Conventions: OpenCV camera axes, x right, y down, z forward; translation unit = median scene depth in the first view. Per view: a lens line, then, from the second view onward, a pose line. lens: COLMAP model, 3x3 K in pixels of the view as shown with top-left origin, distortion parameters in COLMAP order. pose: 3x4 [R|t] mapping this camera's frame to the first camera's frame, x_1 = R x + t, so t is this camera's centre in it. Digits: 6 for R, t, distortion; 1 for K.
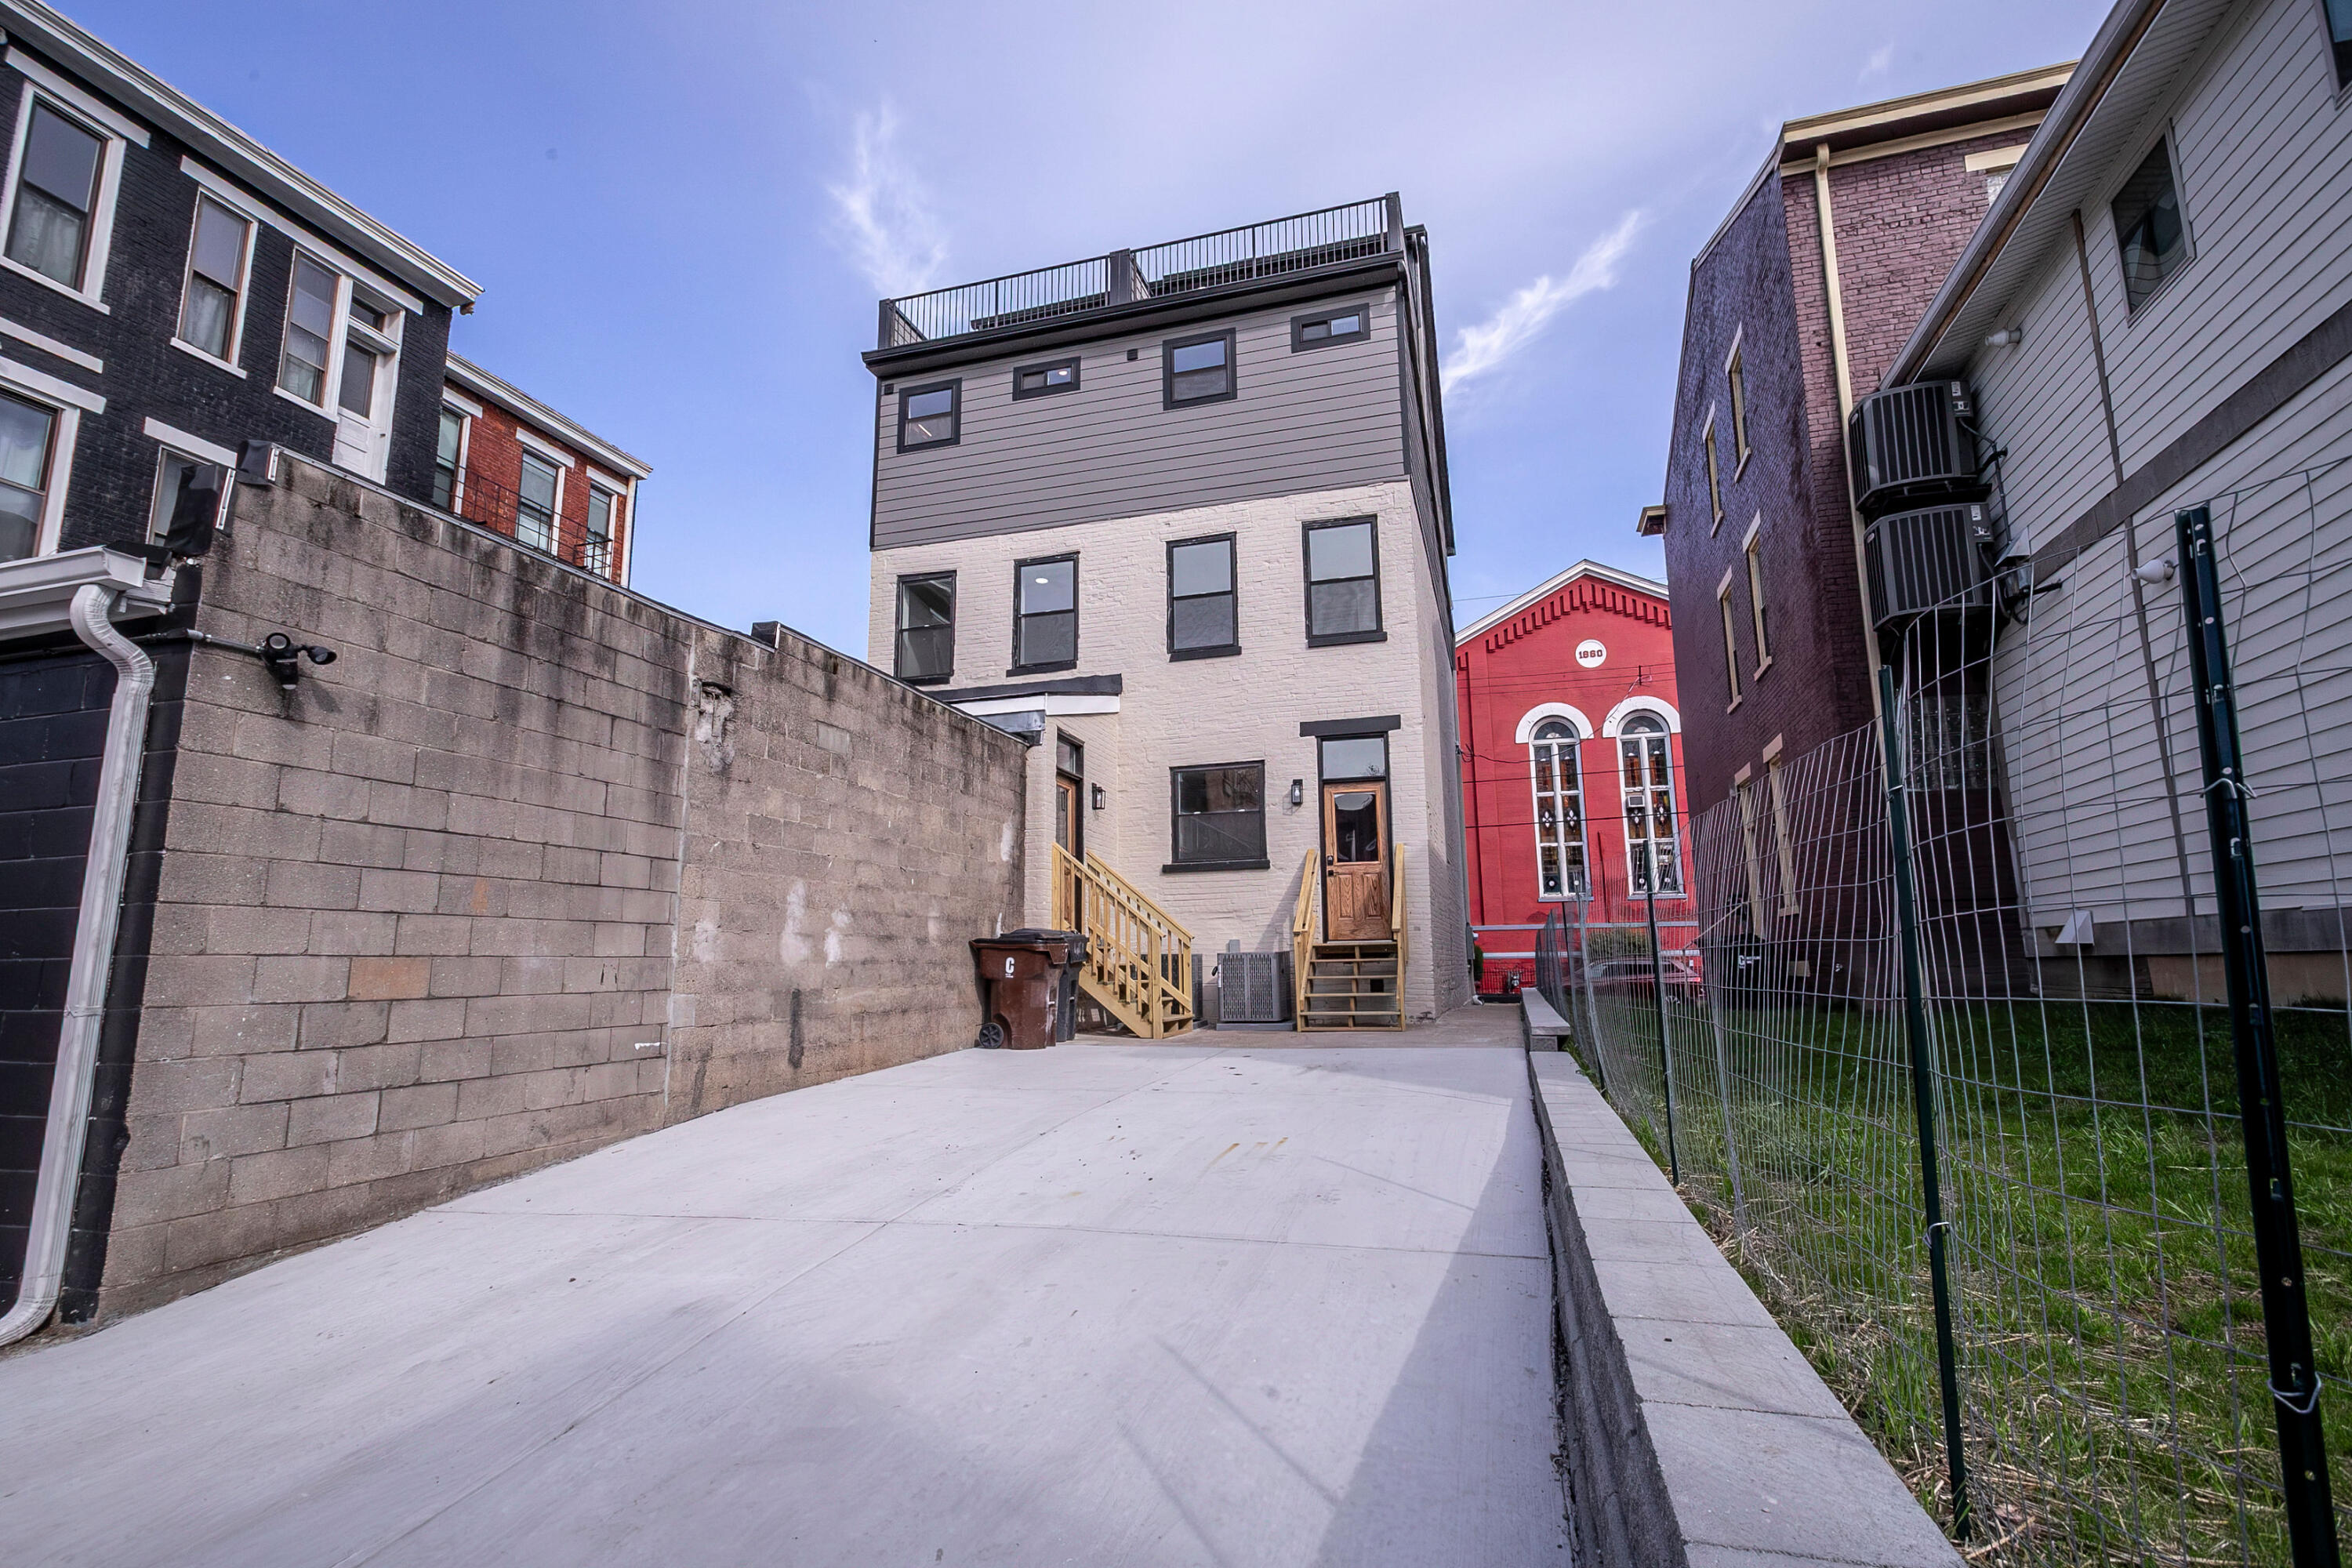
lens RADIAL K [[1126.2, 0, 1171.1], [0, 1126.2, 775.6], [0, 0, 1]] dist [-0.001487, 0.006346]
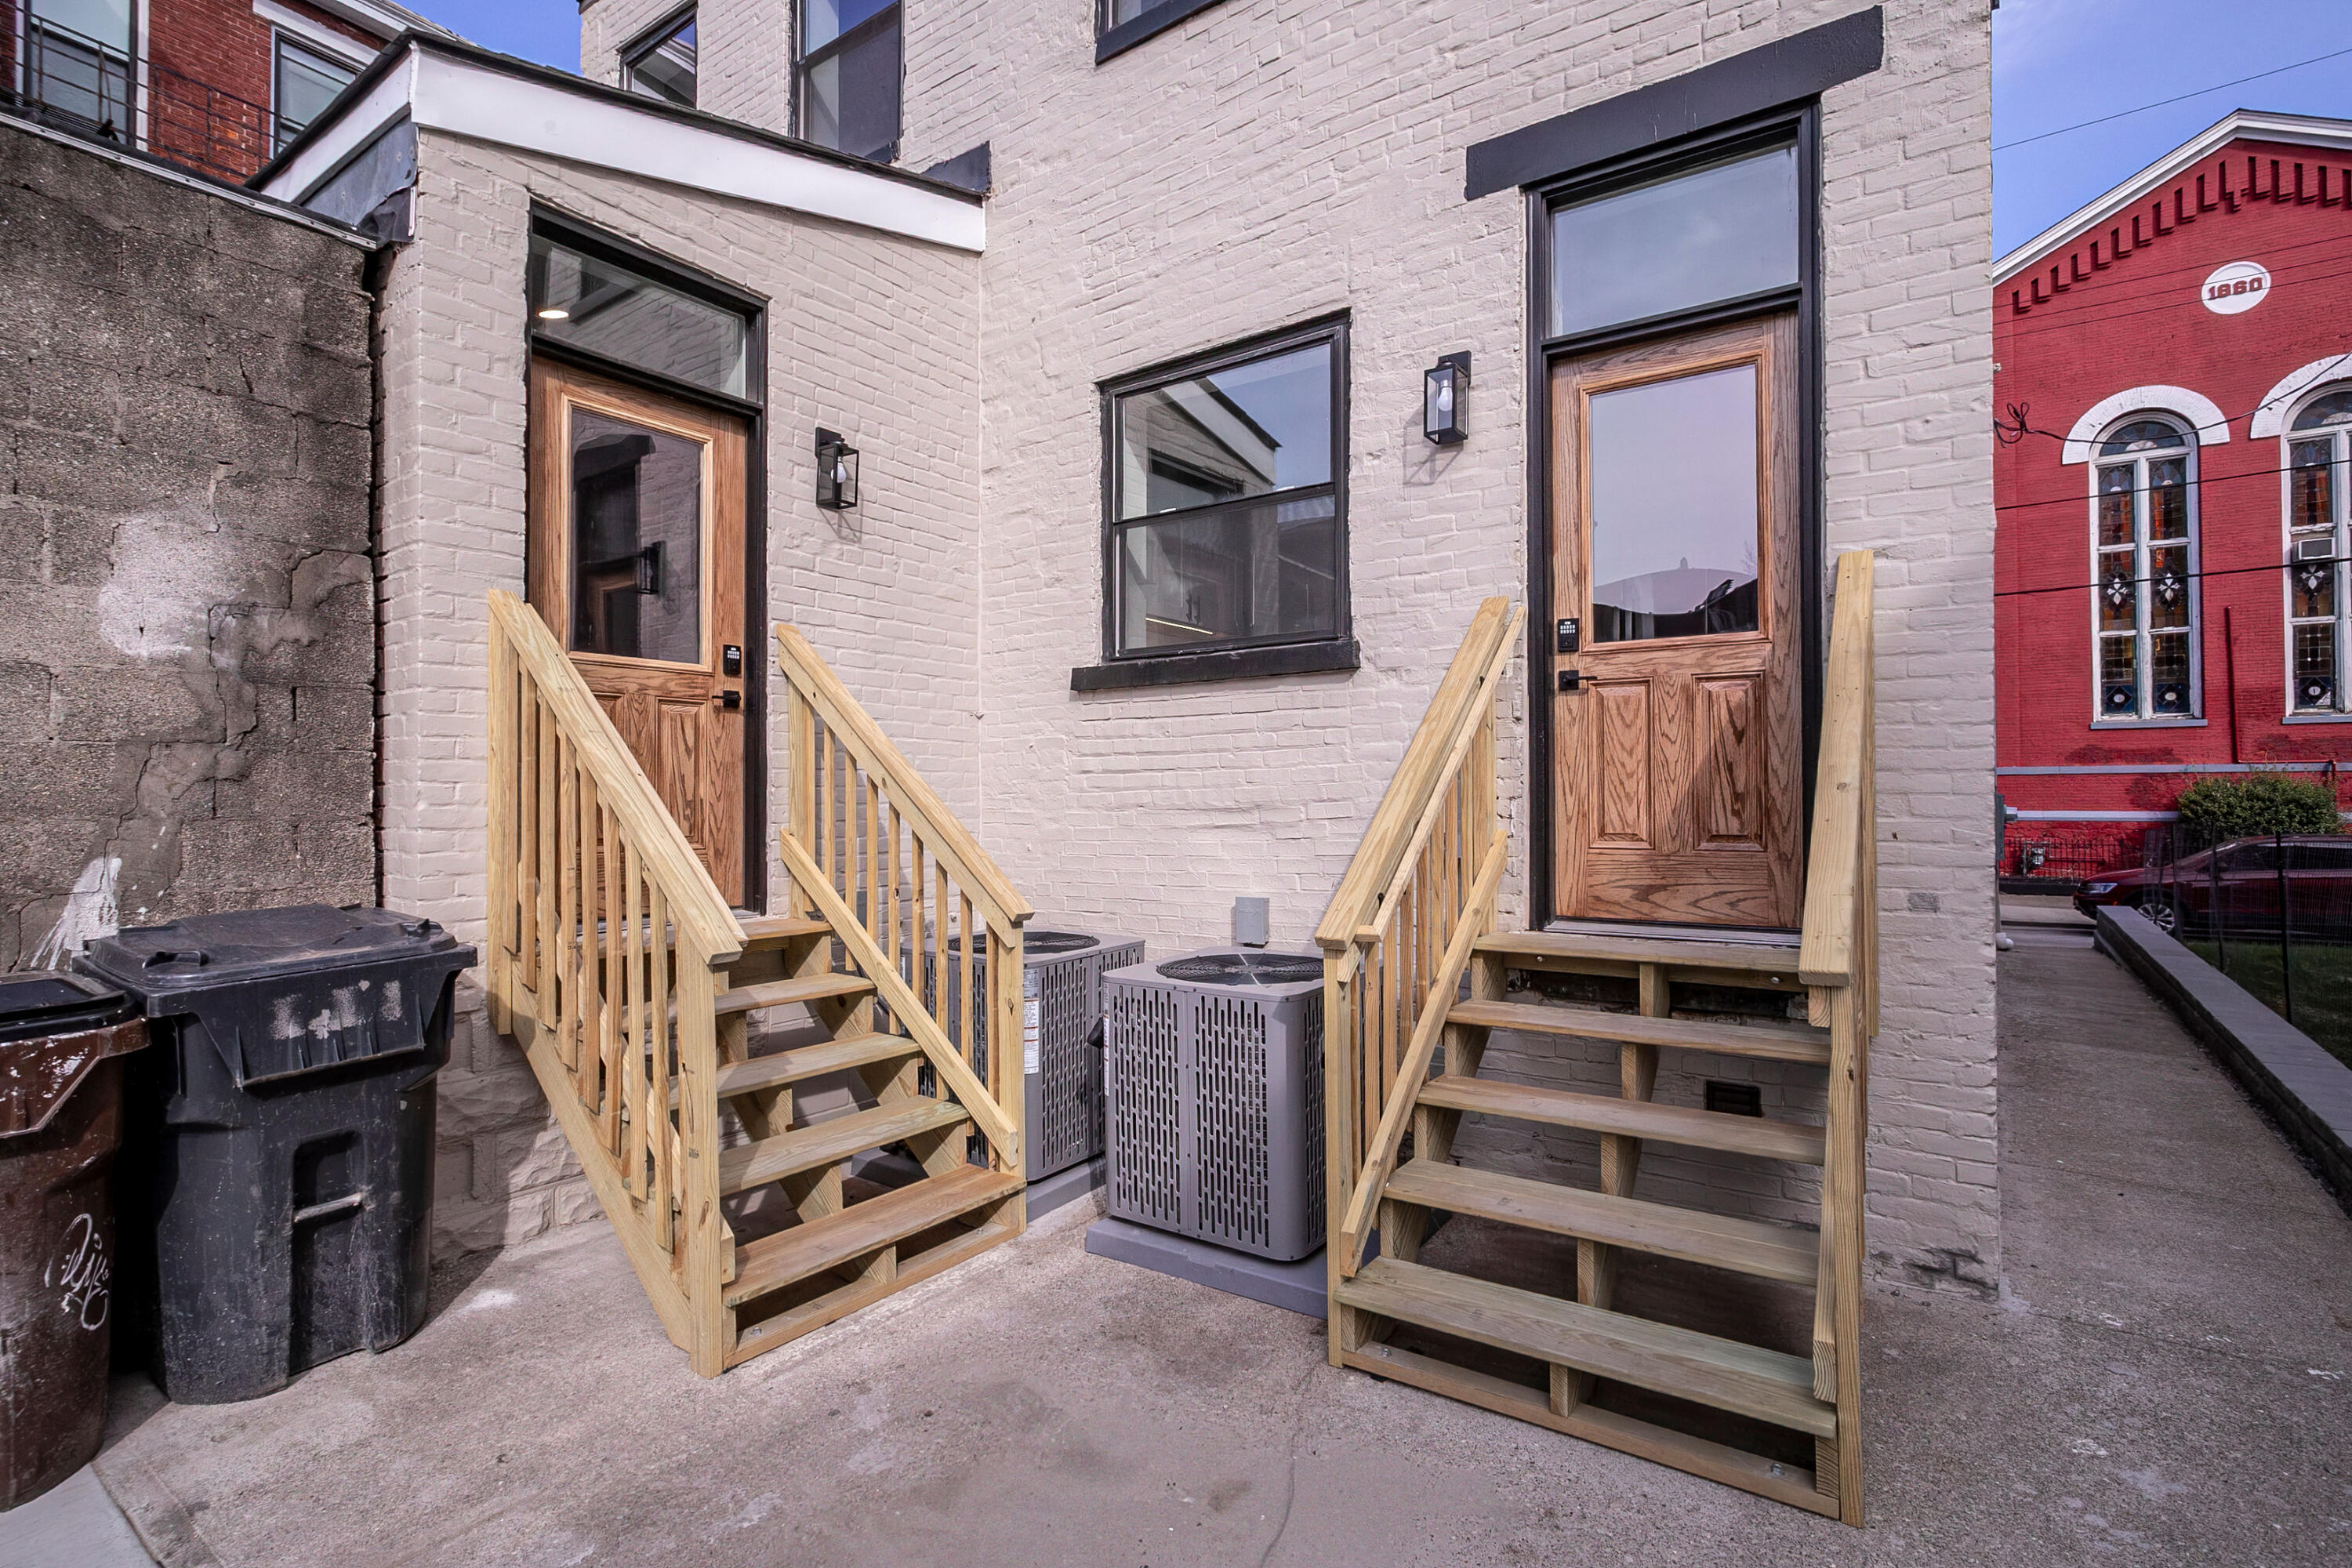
lens RADIAL K [[1143.1, 0, 1168.2], [0, 1143.1, 776.9], [0, 0, 1]] dist [0.001330, 0.000640]
pose [[0.947885, 0.004113, -0.318587, 0.211250], [0.045401, 0.987969, 0.147836, 0.097472], [0.315362, -0.154596, 0.936294, 1.069417]]
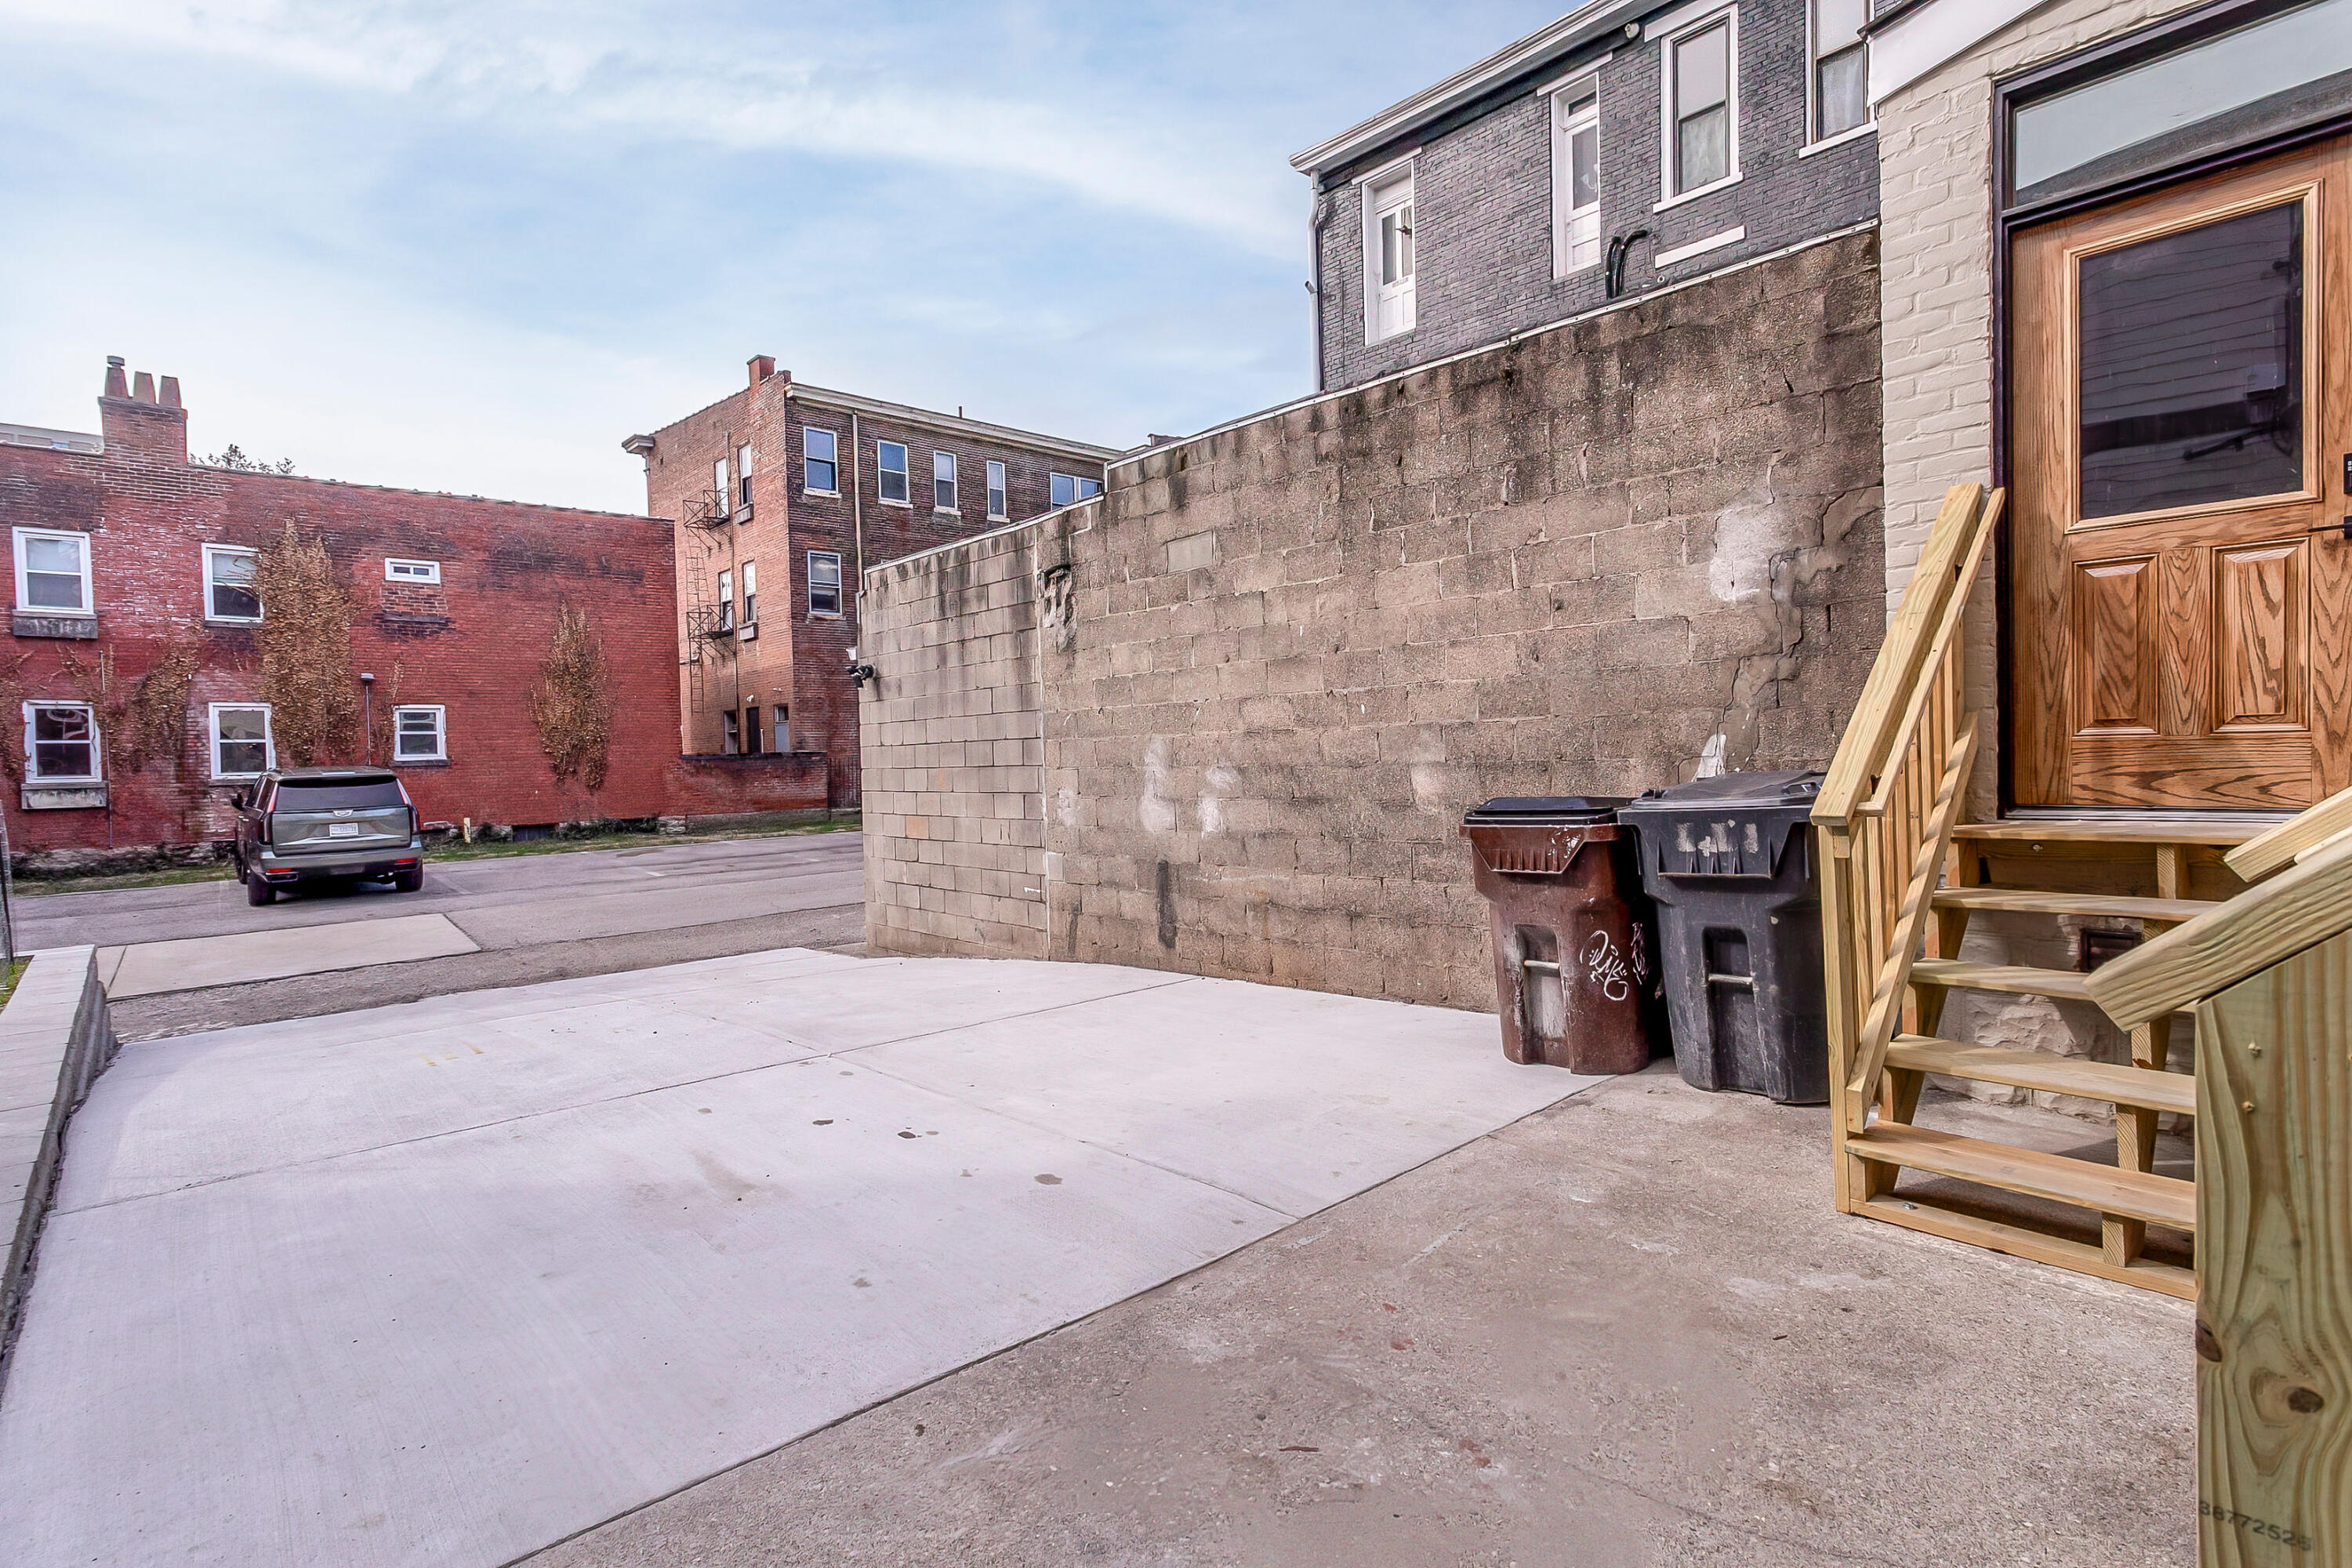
lens RADIAL K [[1126.2, 0, 1171.1], [0, 1126.2, 775.6], [0, 0, 1]] dist [-0.001487, 0.006346]
pose [[-0.518270, 0.039766, -0.854292, 0.376814], [0.174716, 0.982774, -0.060248, 0.161696], [0.837180, -0.180484, -0.516290, 1.332830]]
